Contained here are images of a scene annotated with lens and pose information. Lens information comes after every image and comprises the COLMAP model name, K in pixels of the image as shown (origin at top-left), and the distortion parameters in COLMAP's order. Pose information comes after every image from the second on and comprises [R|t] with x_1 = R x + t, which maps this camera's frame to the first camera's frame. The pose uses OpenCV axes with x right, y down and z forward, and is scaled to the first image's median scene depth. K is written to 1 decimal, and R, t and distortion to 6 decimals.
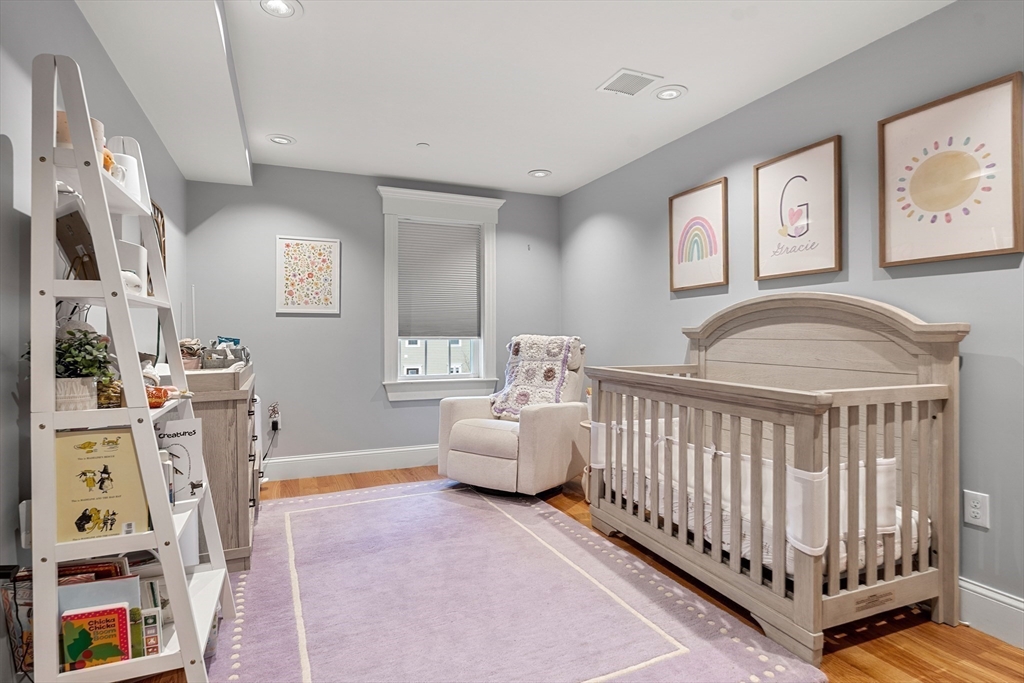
lens RADIAL K [[529.7, 0, 512.7], [0, 529.7, 337.3], [0, 0, 1]] dist [-0.001521, 0.000005]
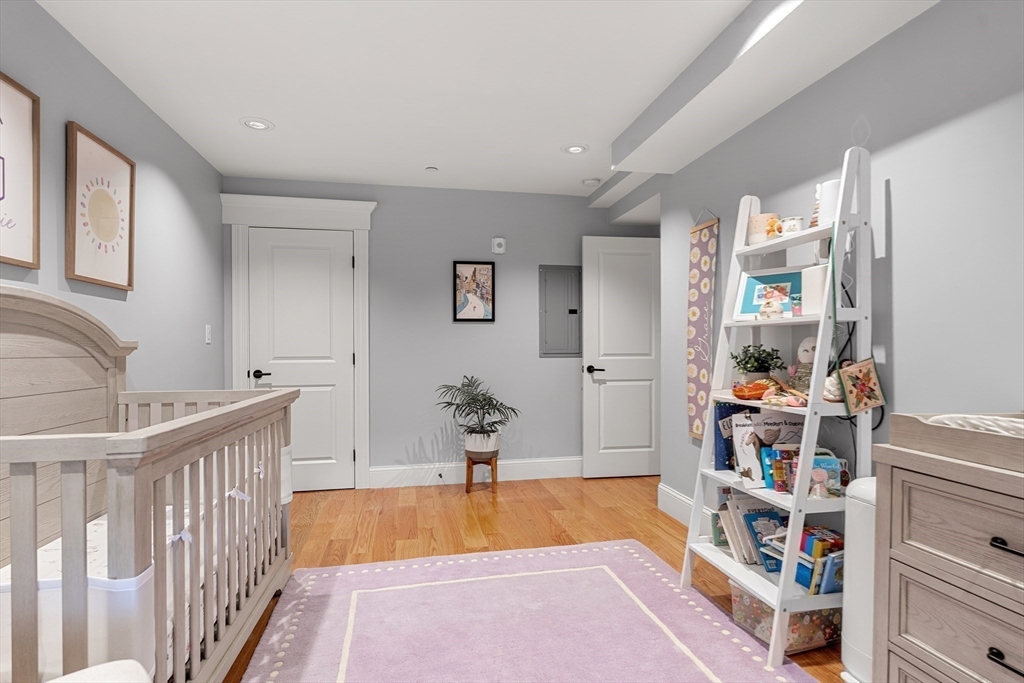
lens RADIAL K [[529.7, 0, 513.6], [0, 529.7, 346.4], [0, 0, 1]] dist [-0.001521, 0.000005]
pose [[-0.977897, 0.000318, 0.209087, -0.259978], [0.000789, 0.999997, 0.002171, -0.012875], [-0.209085, 0.002288, -0.977895, 1.738777]]
